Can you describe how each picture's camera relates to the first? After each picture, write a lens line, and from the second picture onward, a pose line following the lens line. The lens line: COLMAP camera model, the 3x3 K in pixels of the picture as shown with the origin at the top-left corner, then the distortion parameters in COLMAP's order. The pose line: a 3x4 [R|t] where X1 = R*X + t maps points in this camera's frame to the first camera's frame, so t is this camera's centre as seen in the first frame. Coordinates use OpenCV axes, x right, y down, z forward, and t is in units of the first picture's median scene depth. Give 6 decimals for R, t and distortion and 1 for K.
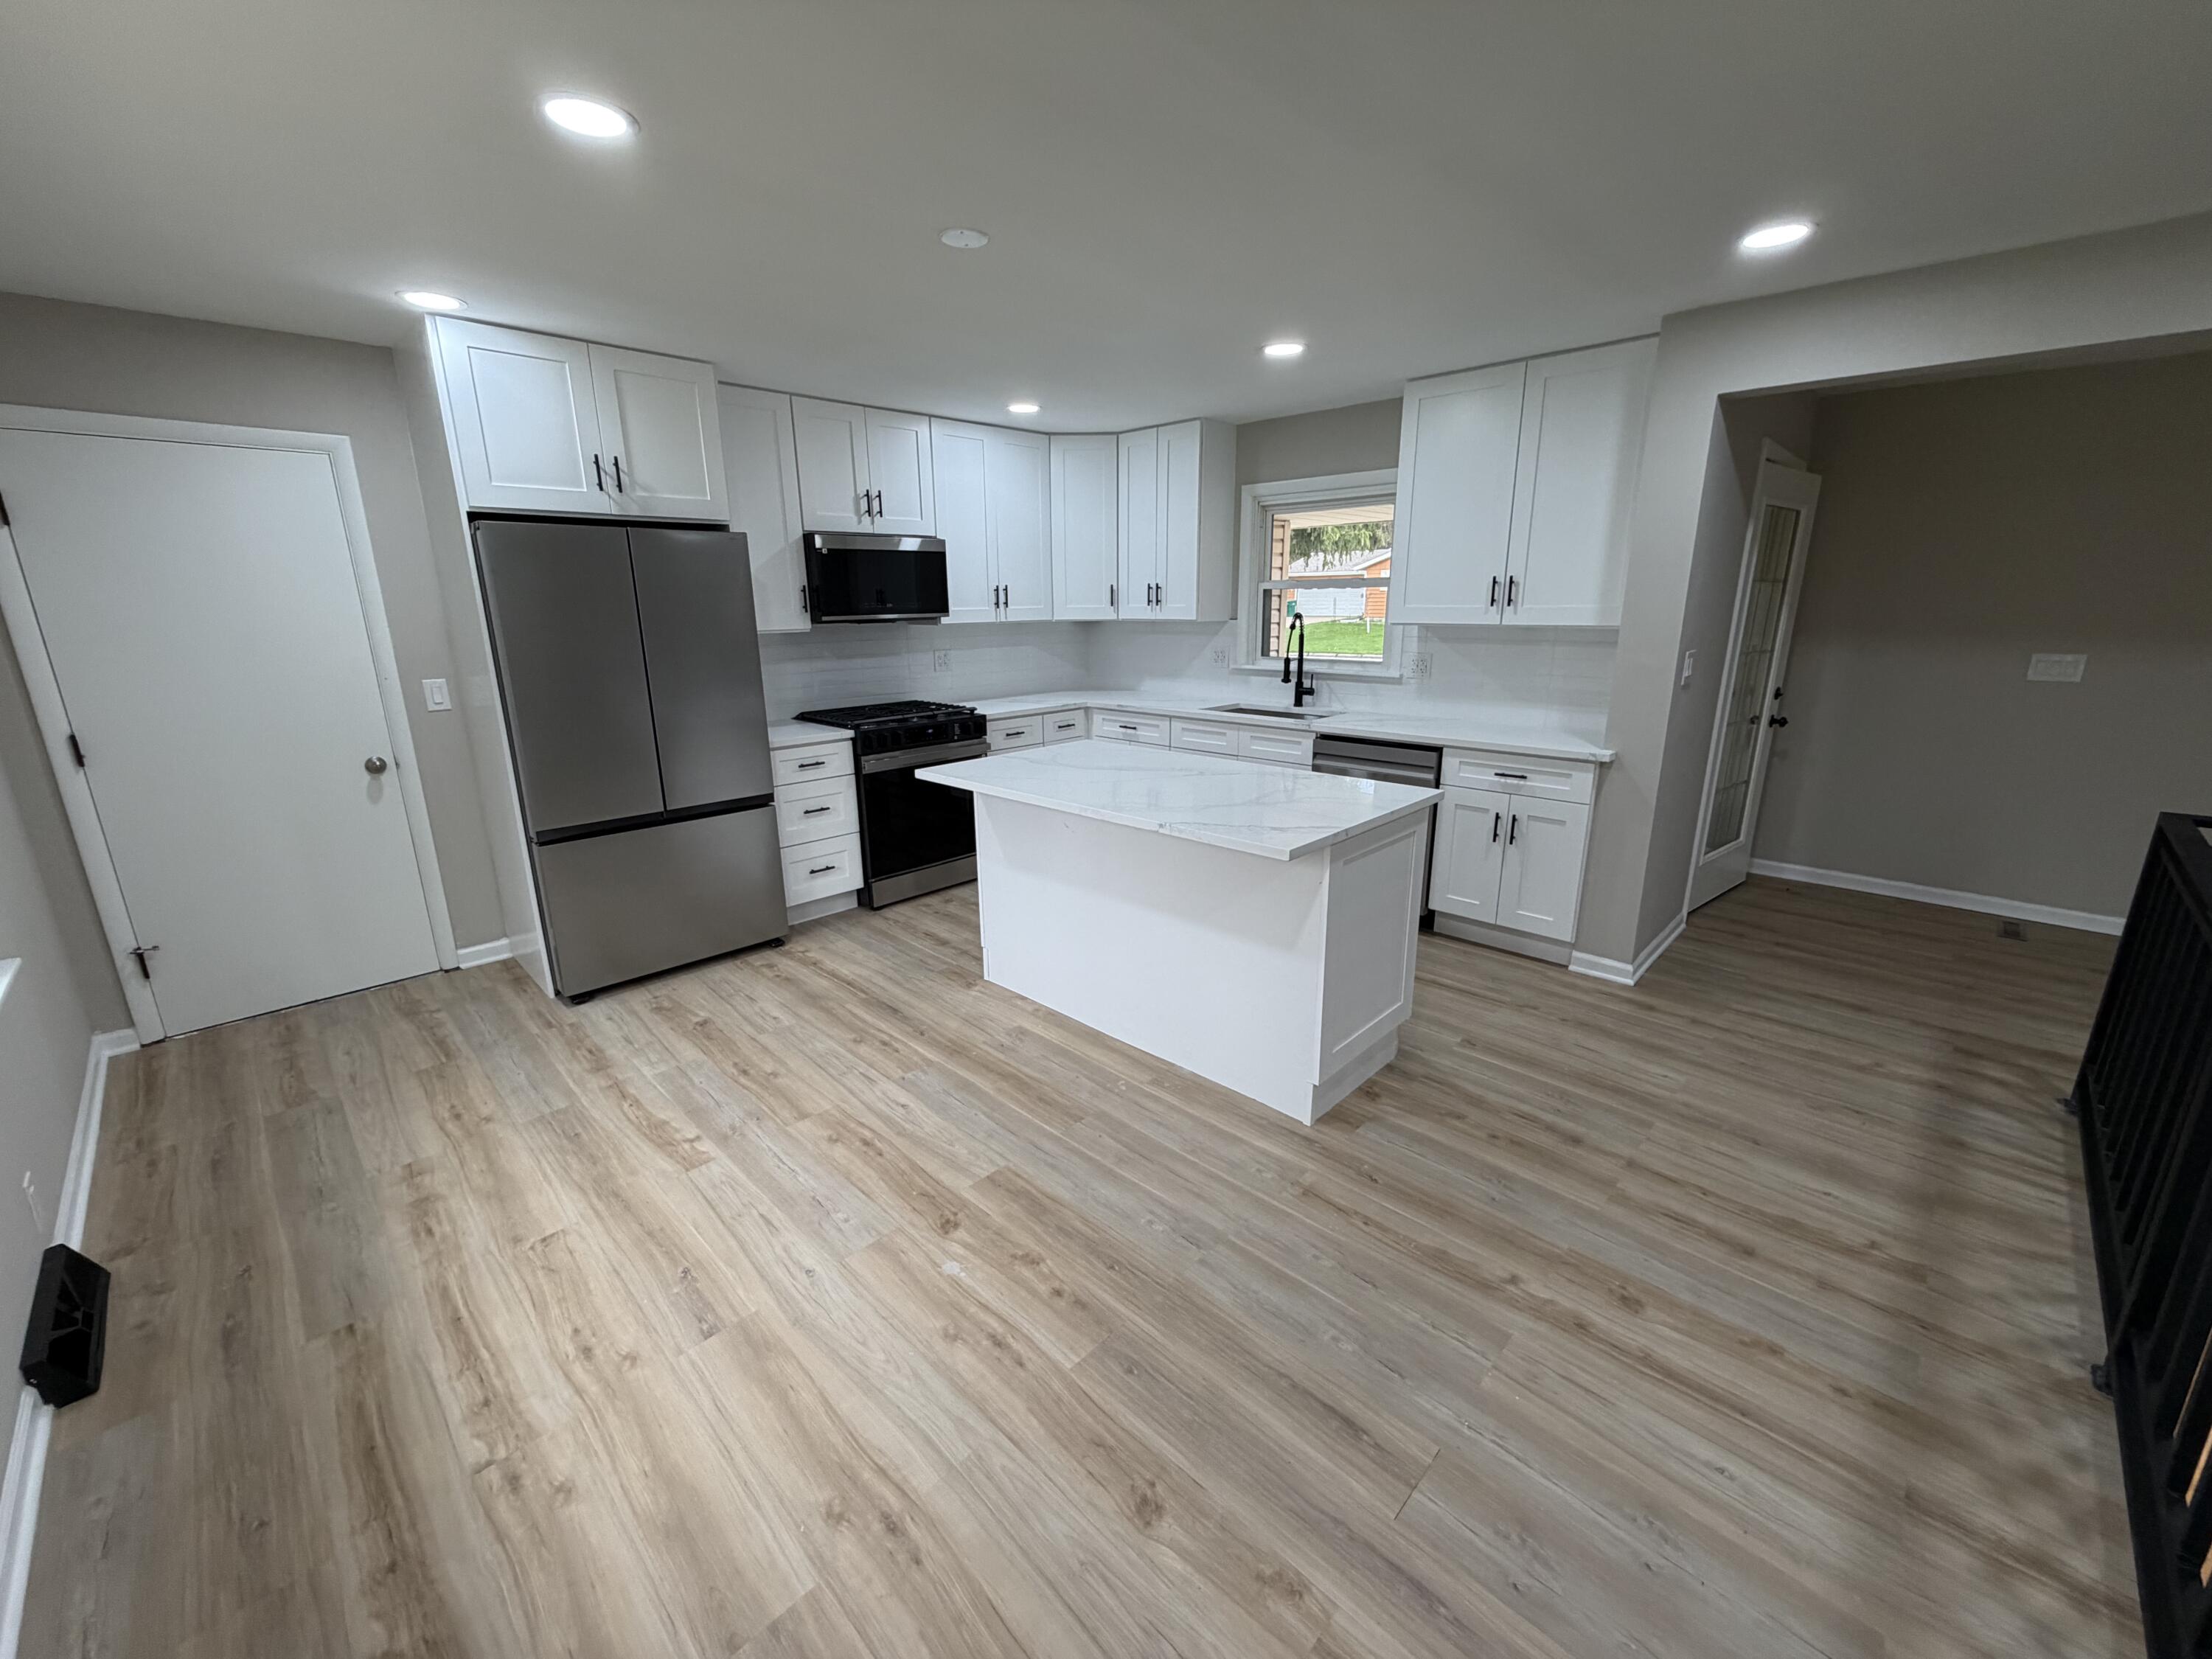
lens RADIAL K [[880.5, 0, 1099.8], [0, 880.5, 830.1], [0, 0, 1]] dist [0.000357, -0.000071]
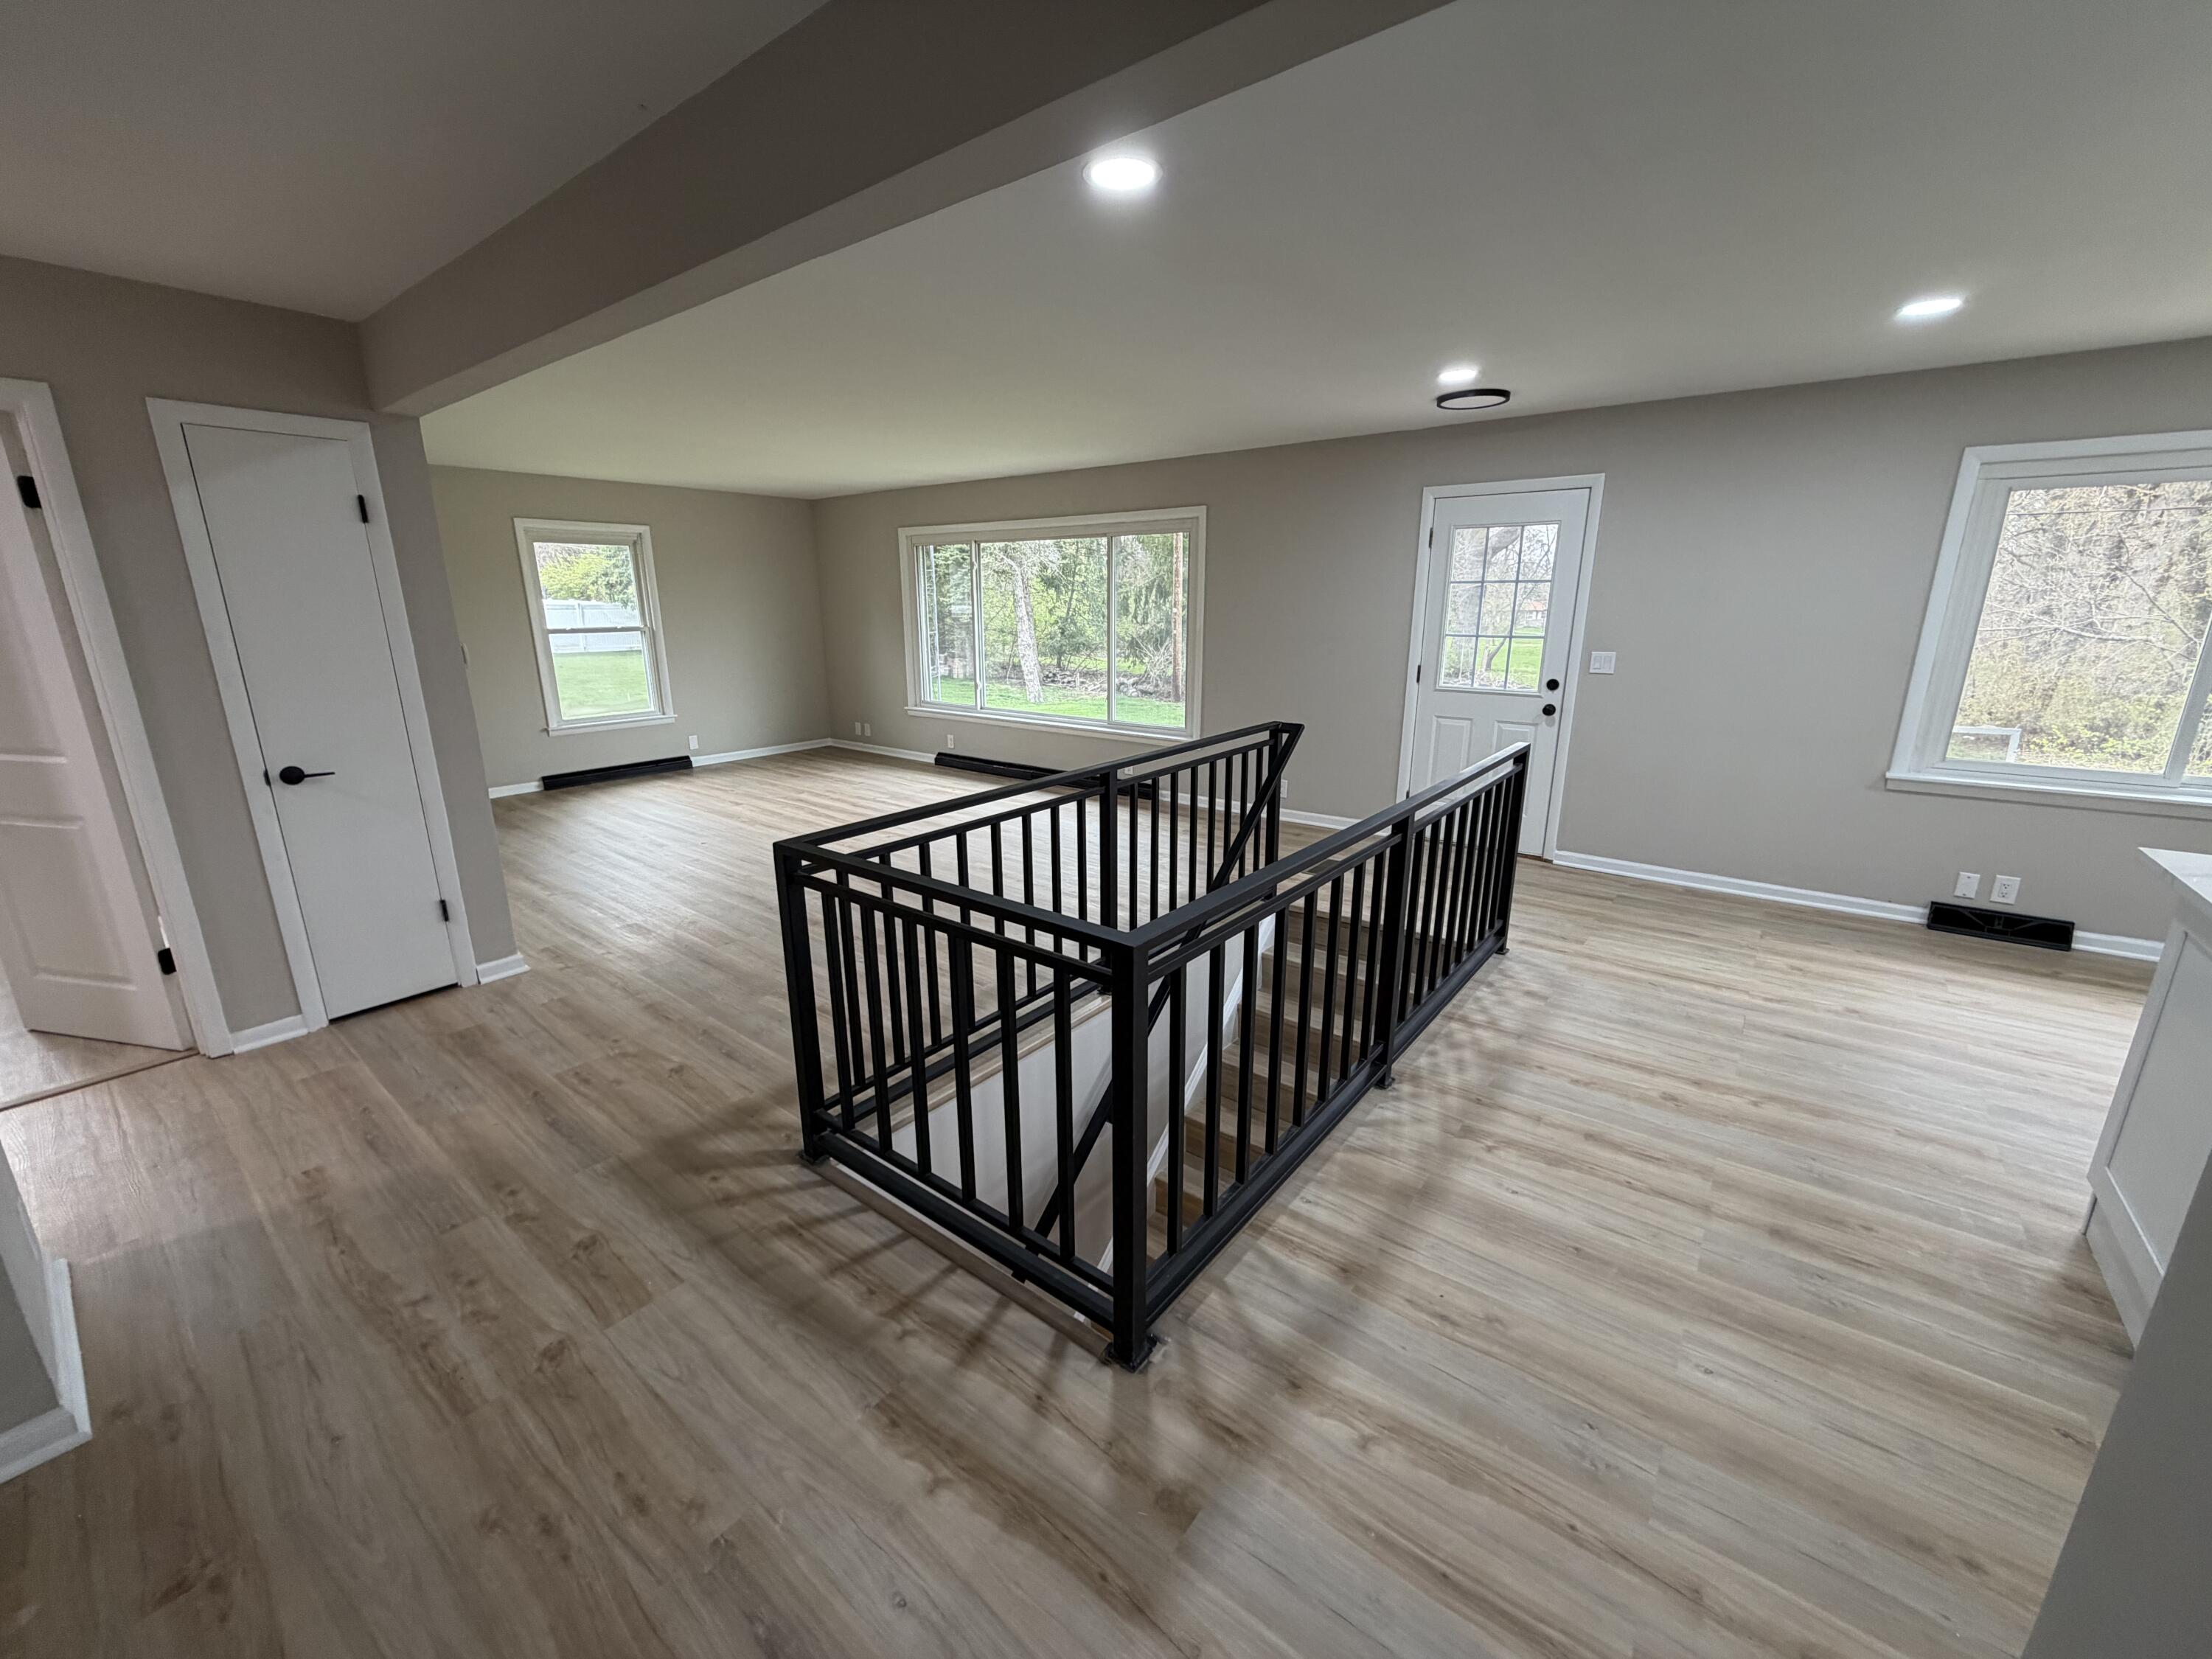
lens RADIAL K [[880.5, 0, 1098.1], [0, 880.5, 825.6], [0, 0, 1]] dist [0.000357, -0.000071]
pose [[-0.993991, 0.040976, -0.101506, 1.103677], [-0.014172, 0.871318, 0.490514, -0.350117], [0.108543, 0.489005, -0.865501, 1.285774]]
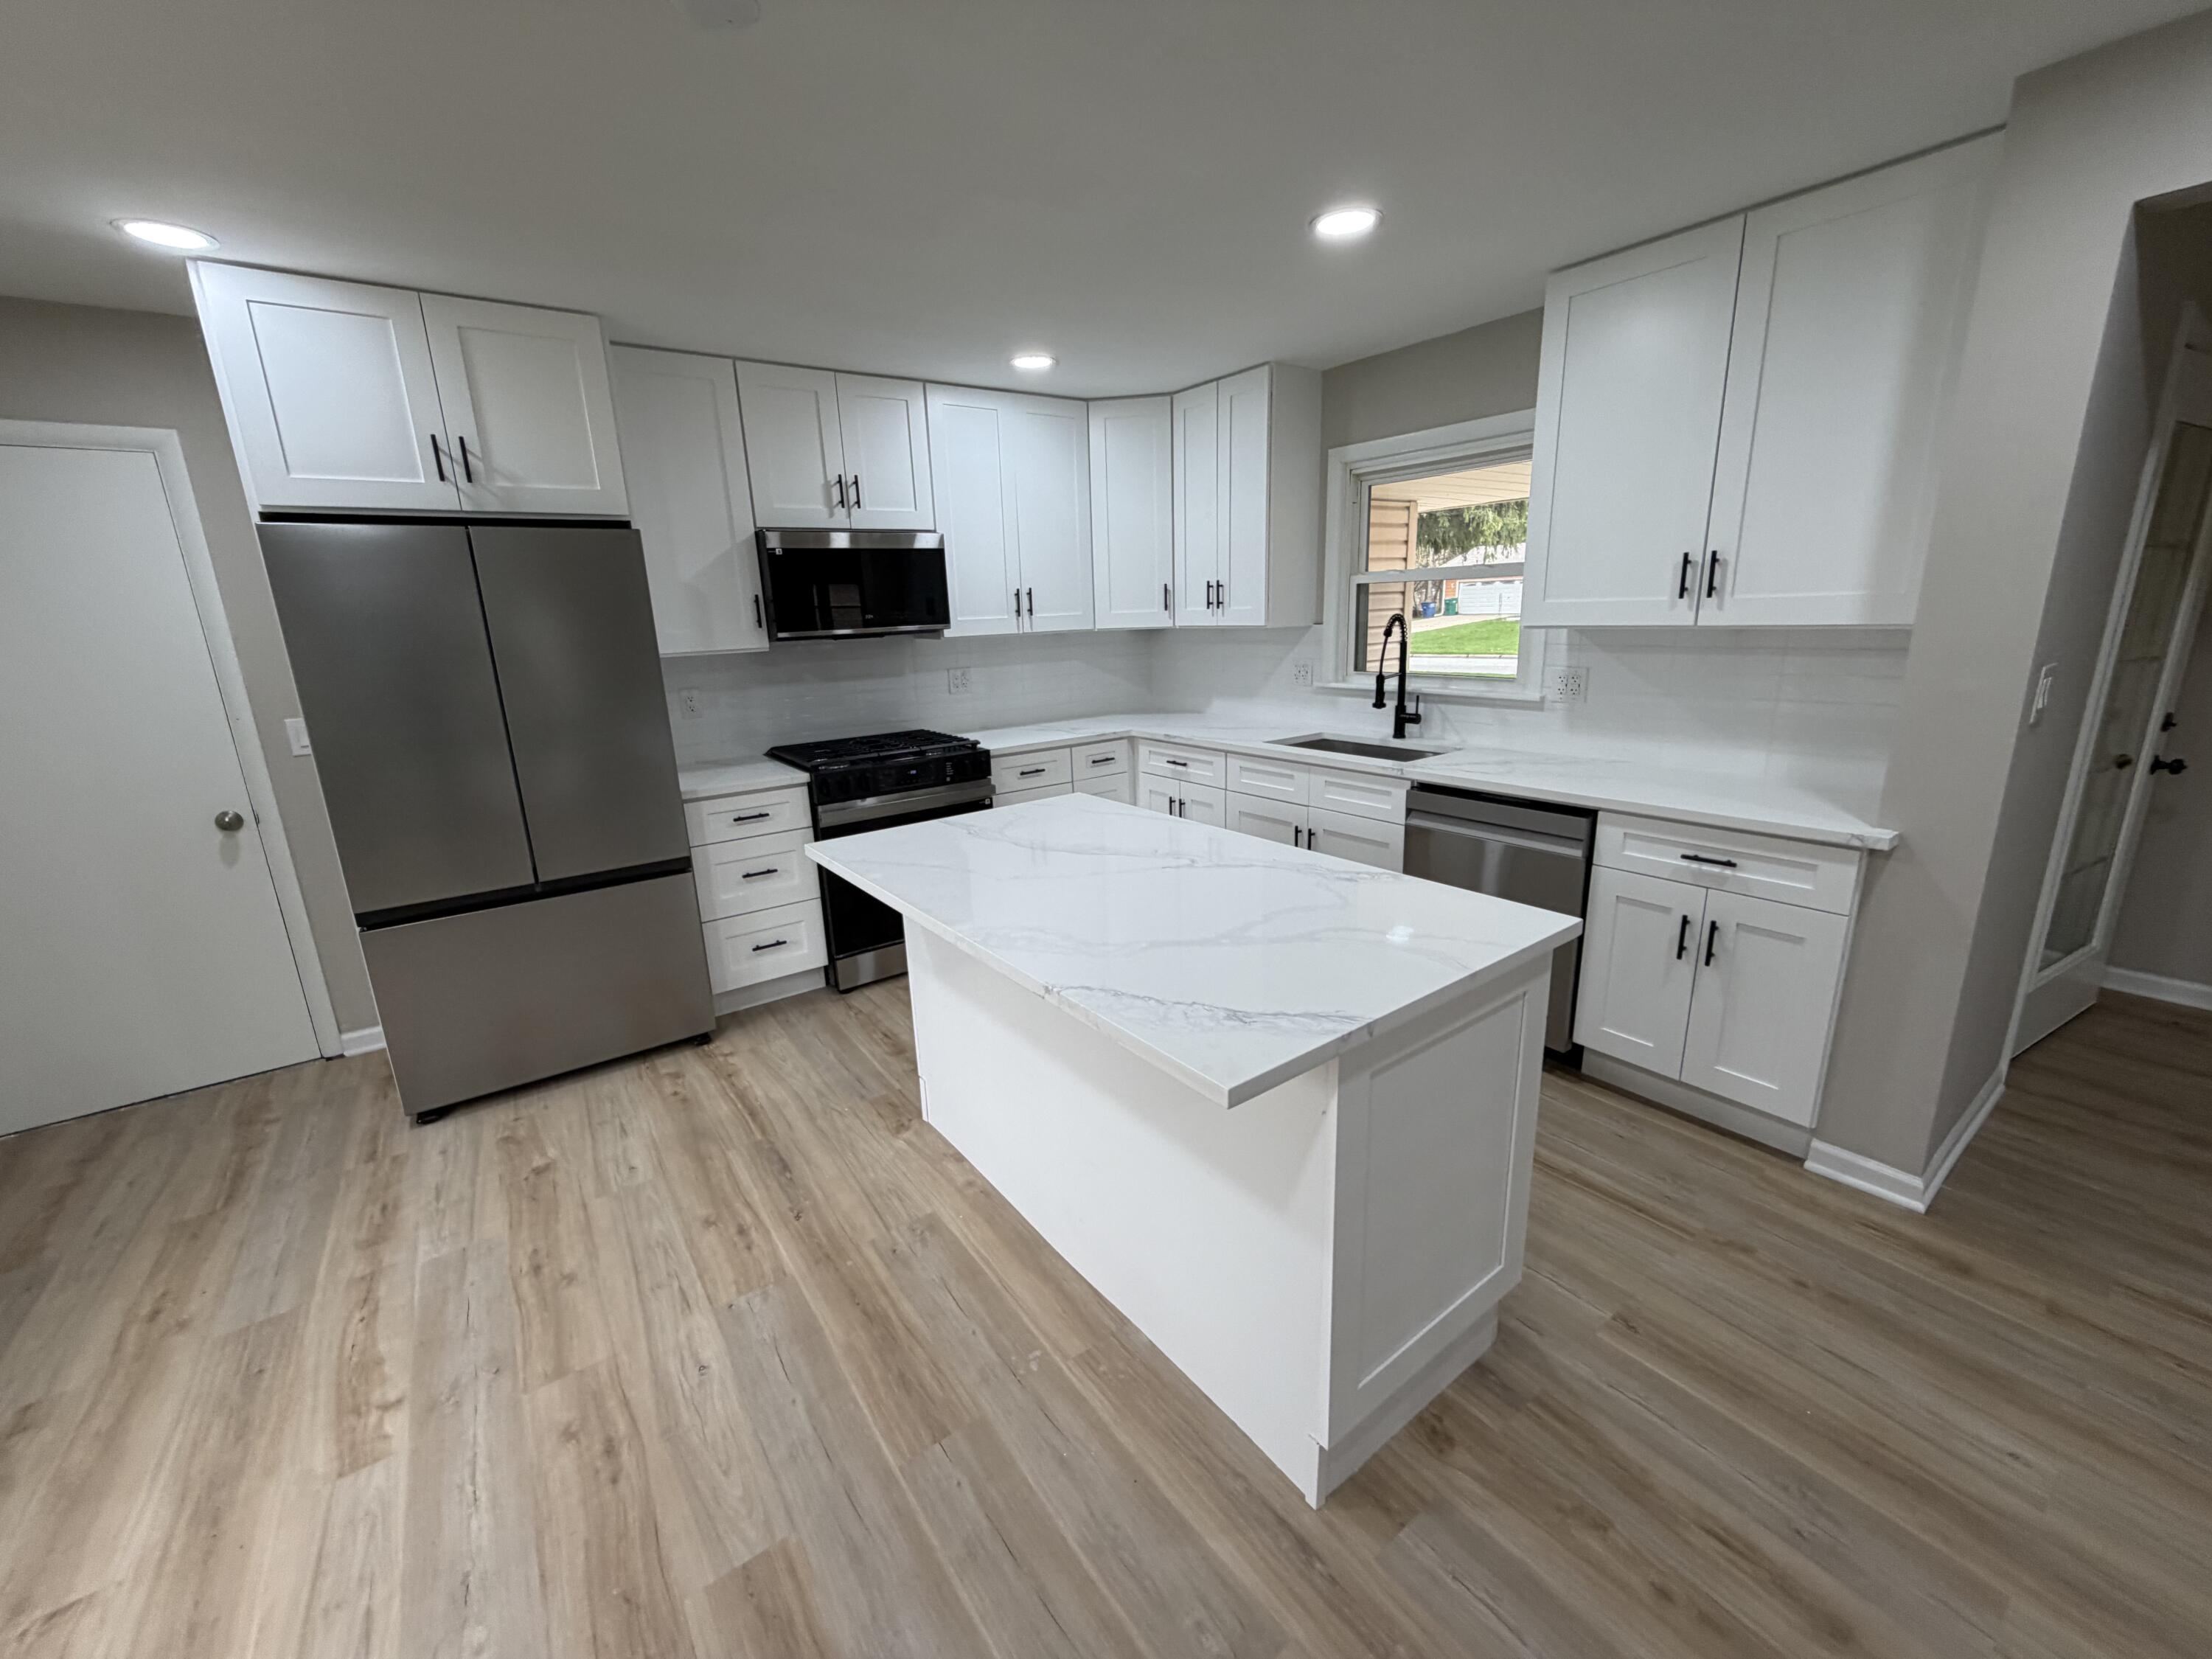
lens RADIAL K [[880.5, 0, 1099.9], [0, 880.5, 830.8], [0, 0, 1]] dist [0.000357, -0.000071]
pose [[0.986077, 0.017400, -0.165374, 0.167974], [-0.018078, 0.999833, -0.002594, -0.092461], [0.165301, 0.005547, 0.986228, 0.365512]]
